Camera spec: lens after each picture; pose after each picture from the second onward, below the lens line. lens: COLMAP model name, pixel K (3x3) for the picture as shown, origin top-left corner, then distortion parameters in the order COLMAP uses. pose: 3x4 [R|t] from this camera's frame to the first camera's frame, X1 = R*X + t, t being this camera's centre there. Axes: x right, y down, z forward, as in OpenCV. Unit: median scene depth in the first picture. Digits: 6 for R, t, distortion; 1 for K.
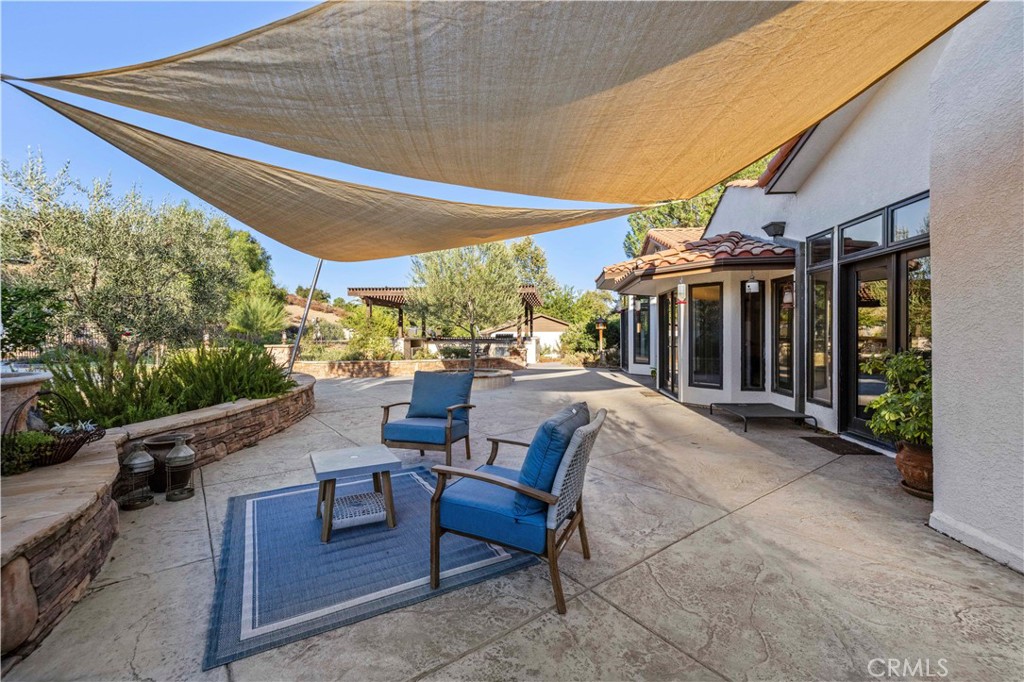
lens RADIAL K [[433.2, 0, 509.5], [0, 433.2, 335.5], [0, 0, 1]] dist [0.001975, 0.000312]
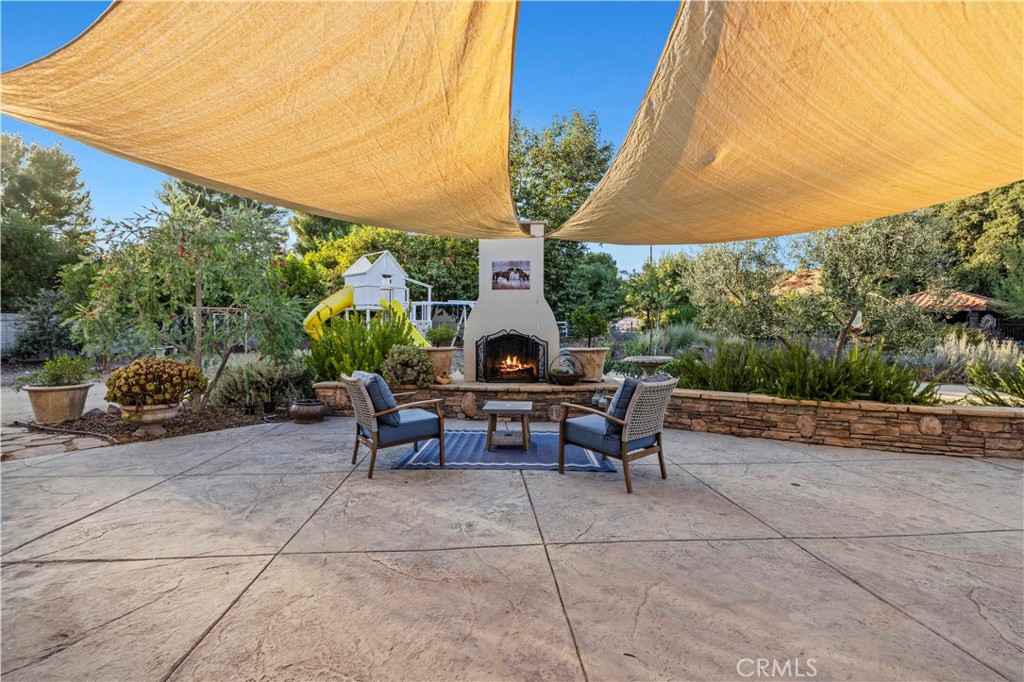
lens RADIAL K [[433.2, 0, 509.5], [0, 433.2, 335.5], [0, 0, 1]] dist [0.001975, 0.000312]
pose [[-0.541321, 0.008435, -0.840774, 0.636128], [-0.001859, 0.999935, 0.011228, 0.001904], [0.840814, 0.007642, -0.541270, 1.200549]]
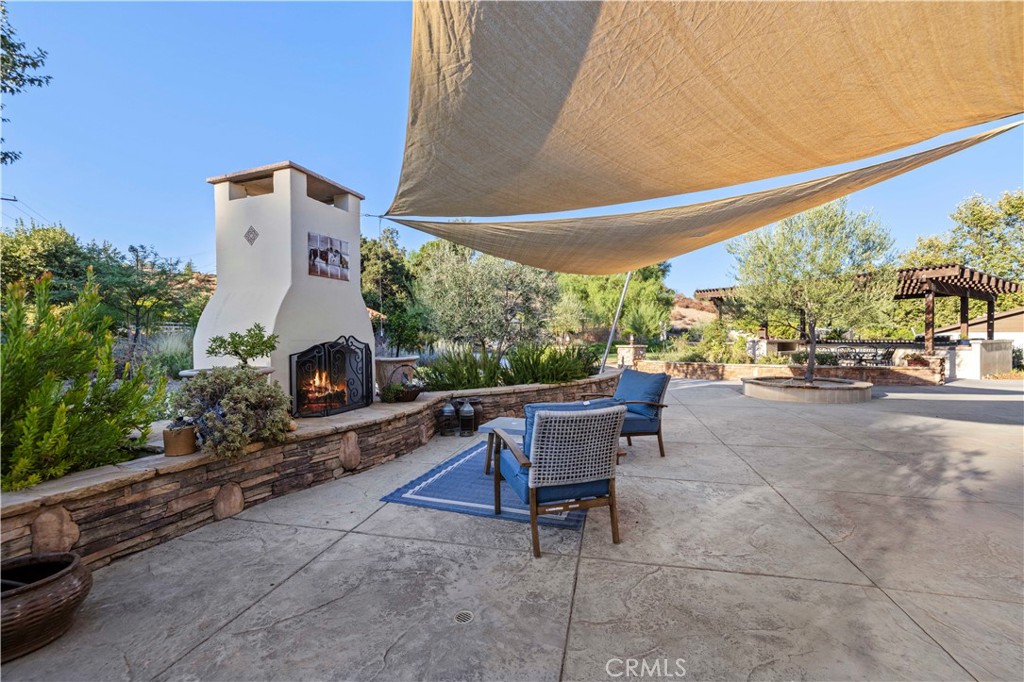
lens RADIAL K [[433.2, 0, 509.5], [0, 433.2, 335.5], [0, 0, 1]] dist [0.001975, 0.000312]
pose [[0.640360, -0.002429, -0.768071, 0.453272], [-0.001570, 0.999989, -0.004471, 0.002221], [0.768073, 0.004068, 0.640349, 0.057832]]
